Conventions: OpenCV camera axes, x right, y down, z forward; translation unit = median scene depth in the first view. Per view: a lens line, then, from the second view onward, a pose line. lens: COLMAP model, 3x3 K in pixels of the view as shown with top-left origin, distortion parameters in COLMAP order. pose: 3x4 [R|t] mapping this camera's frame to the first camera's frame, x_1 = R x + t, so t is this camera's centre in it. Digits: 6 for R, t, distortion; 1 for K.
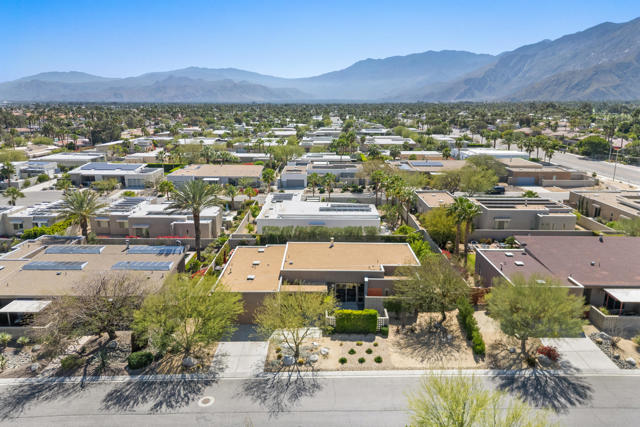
lens RADIAL K [[450.4, 0, 319.1], [0, 450.4, 200.5], [0, 0, 1]] dist [0.069863, -0.061926]
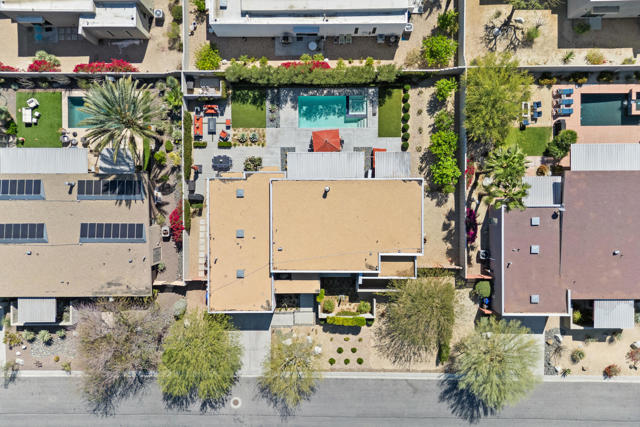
lens RADIAL K [[450.4, 0, 319.1], [0, 450.4, 200.5], [0, 0, 1]] dist [0.069863, -0.061926]
pose [[0.999903, -0.010135, -0.009541, 0.025653], [0.011454, 0.209611, 0.977718, -0.760121], [-0.007909, -0.977732, 0.209707, 0.908018]]
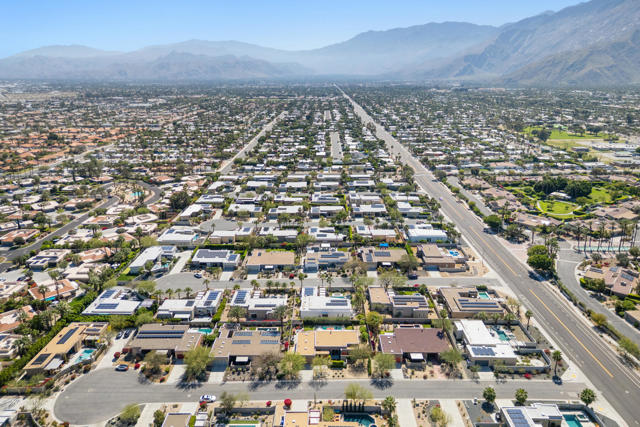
lens RADIAL K [[446.7, 0, 319.1], [0, 446.7, 190.9], [0, 0, 1]] dist [0.071622, -0.059767]
pose [[0.999982, -0.004116, -0.004384, -0.034460], [0.004288, 0.999186, 0.040114, -1.037759], [0.004215, -0.040133, 0.999185, -2.083447]]
